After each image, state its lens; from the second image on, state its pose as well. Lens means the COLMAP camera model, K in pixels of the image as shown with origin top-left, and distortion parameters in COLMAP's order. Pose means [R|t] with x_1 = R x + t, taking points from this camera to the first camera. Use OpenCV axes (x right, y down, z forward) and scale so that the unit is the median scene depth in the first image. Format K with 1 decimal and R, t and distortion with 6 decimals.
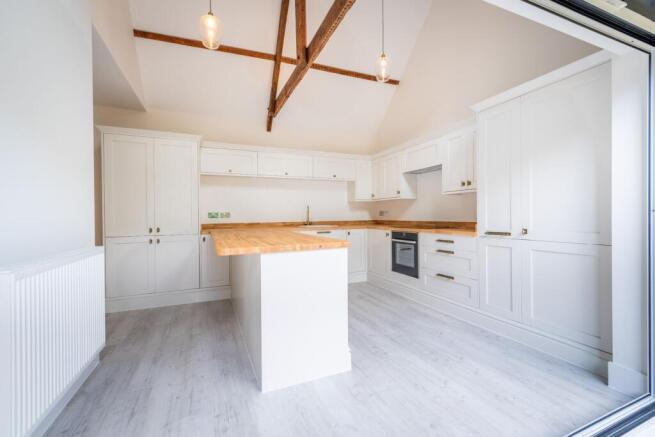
lens RADIAL K [[280.5, 0, 324.0], [0, 280.5, 215.9], [0, 0, 1]] dist [0.003879, 0.000073]
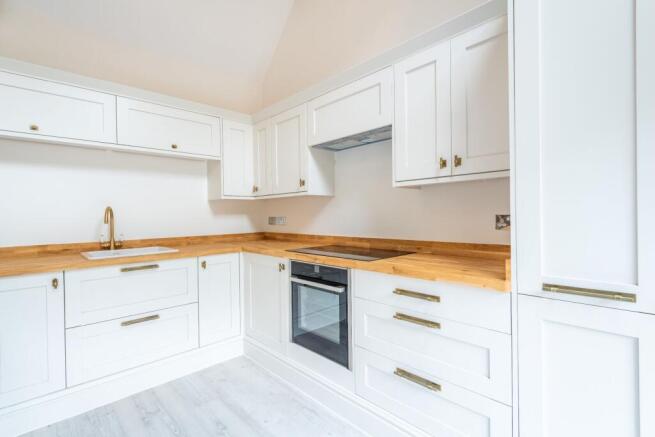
lens RADIAL K [[315.3, 0, 326.0], [0, 315.3, 217.3], [0, 0, 1]] dist [0.004933, 0.000316]
pose [[0.936225, -0.006446, 0.351341, 0.104122], [0.005873, 0.999979, 0.002697, -0.021628], [-0.351351, -0.000461, 0.936244, 0.454392]]
